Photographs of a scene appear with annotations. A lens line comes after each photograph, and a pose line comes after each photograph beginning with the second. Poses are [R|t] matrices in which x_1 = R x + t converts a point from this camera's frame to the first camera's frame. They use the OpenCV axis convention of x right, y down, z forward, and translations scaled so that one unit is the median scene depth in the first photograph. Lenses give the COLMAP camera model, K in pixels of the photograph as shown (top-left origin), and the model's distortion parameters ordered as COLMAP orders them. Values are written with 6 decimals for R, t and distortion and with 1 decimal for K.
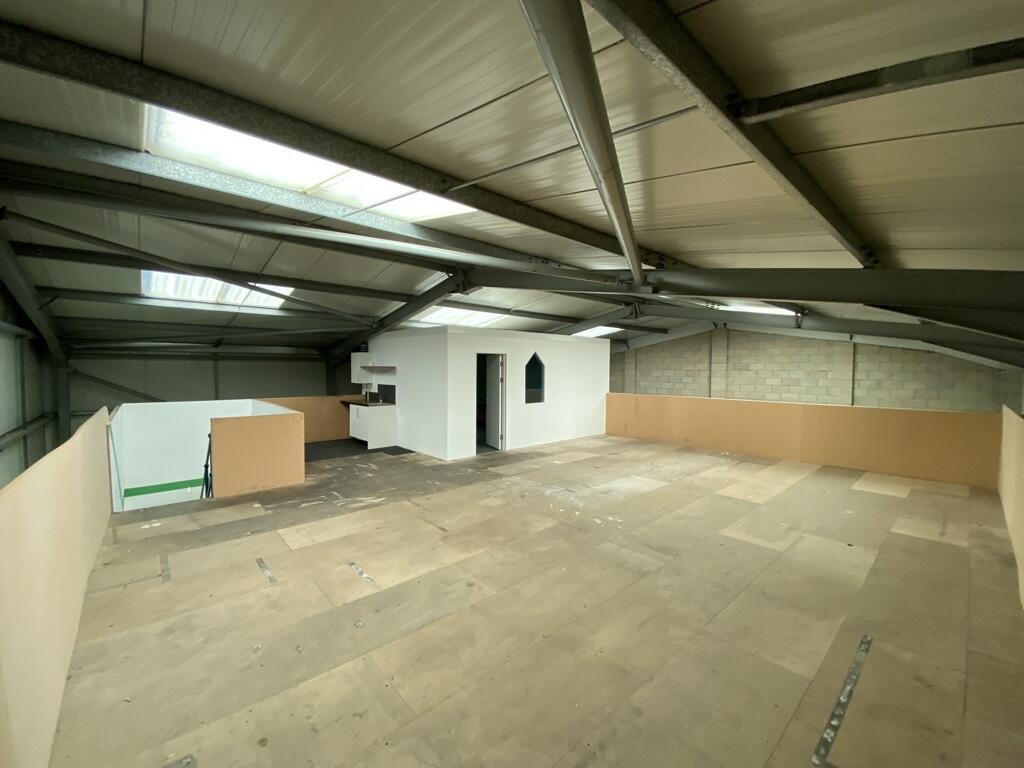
lens RADIAL K [[409.9, 0, 509.4], [0, 409.9, 381.9], [0, 0, 1]] dist [0.056147, -0.043681]
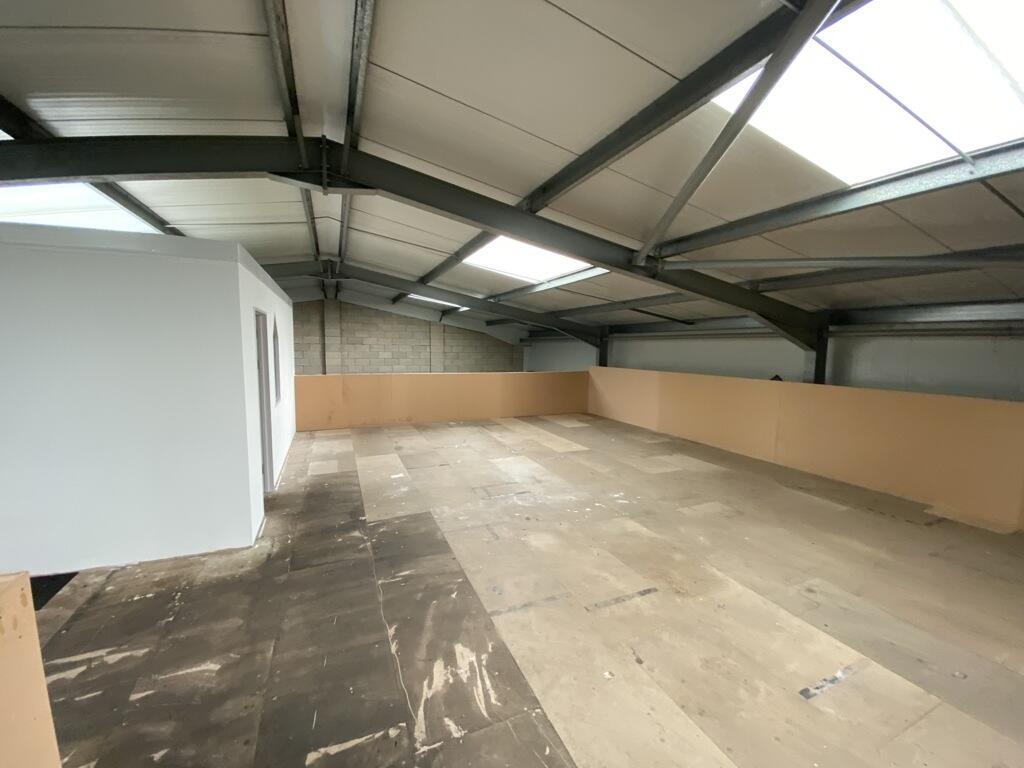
lens RADIAL K [[409.9, 0, 509.4], [0, 409.9, 381.9], [0, 0, 1]] dist [0.056147, -0.043681]
pose [[0.316616, -0.085090, 0.944730, -0.674915], [0.018014, 0.996328, 0.083701, -0.034857], [-0.948383, -0.009483, 0.316986, 0.803707]]
